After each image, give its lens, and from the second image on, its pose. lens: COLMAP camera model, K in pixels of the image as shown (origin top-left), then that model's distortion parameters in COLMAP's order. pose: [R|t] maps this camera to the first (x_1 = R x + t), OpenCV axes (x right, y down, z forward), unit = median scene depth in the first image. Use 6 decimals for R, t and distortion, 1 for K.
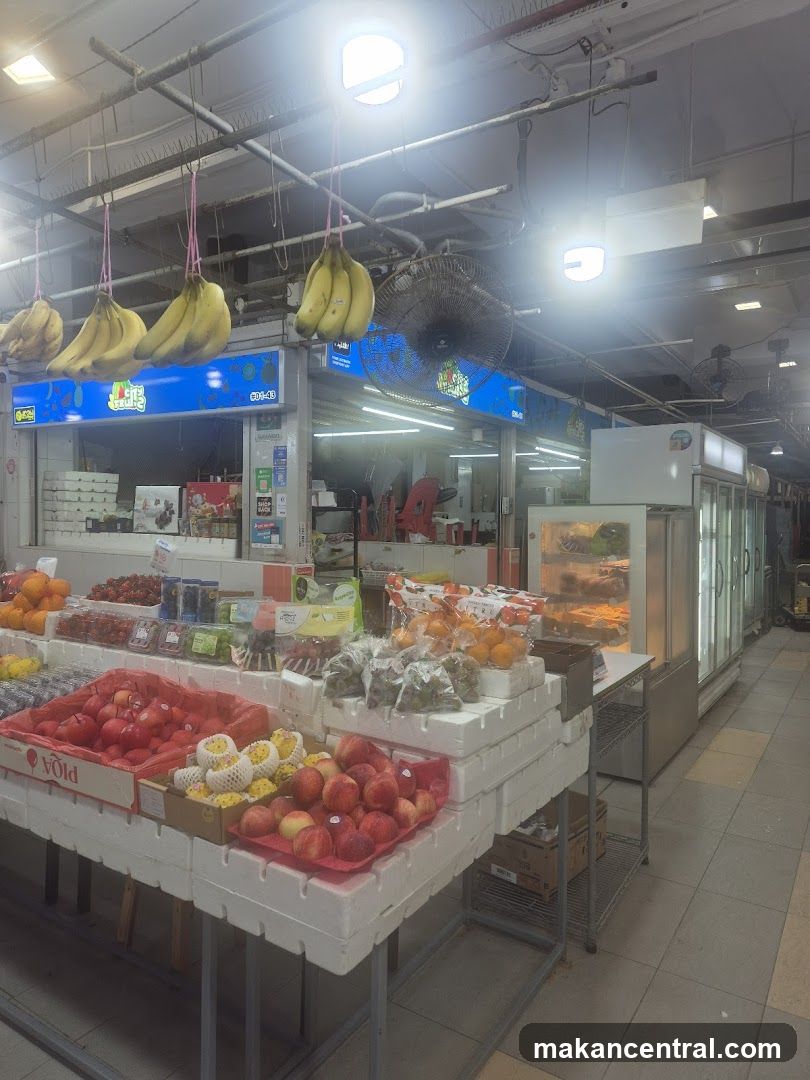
lens RADIAL K [[729.4, 0, 405.0], [0, 729.4, 540.0], [0, 0, 1]] dist [0.063265, -0.045815]
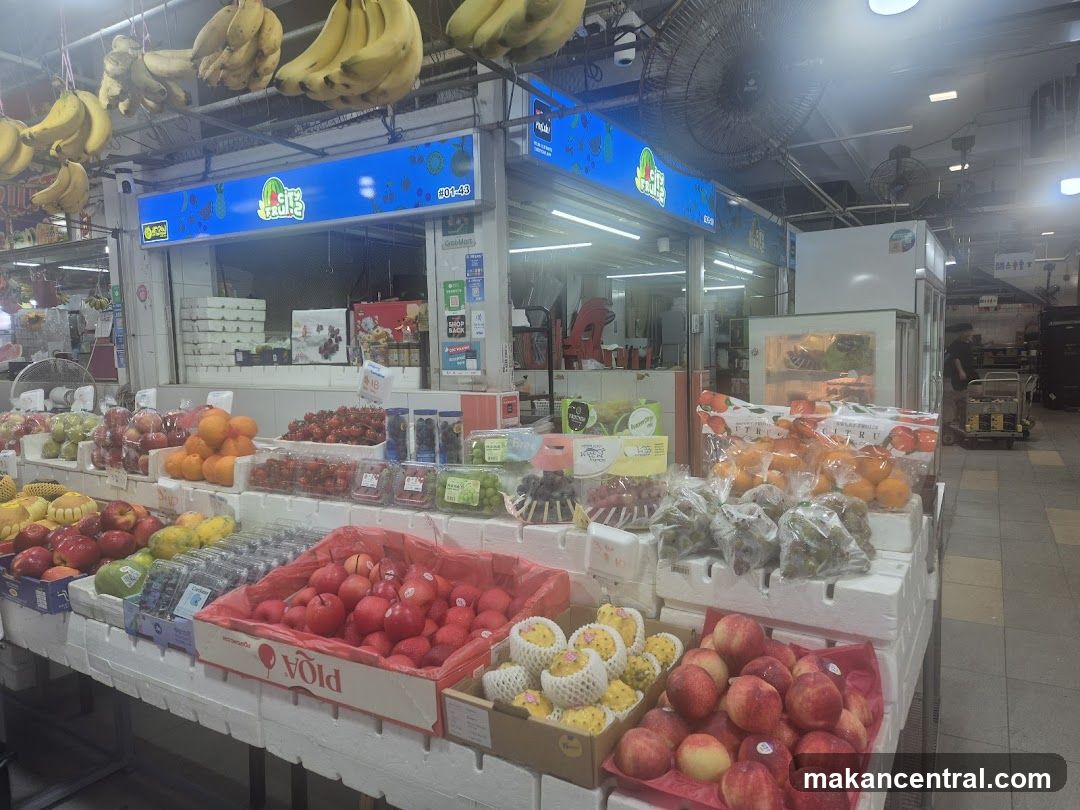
lens RADIAL K [[729.4, 0, 547.3], [0, 729.4, 424.2], [0, 0, 1]] dist [0.063265, -0.045815]
pose [[0.998861, -0.035175, 0.032243, -0.180788], [0.032884, 0.997073, 0.069018, 0.019119], [-0.034577, -0.067879, 0.997094, 0.210179]]
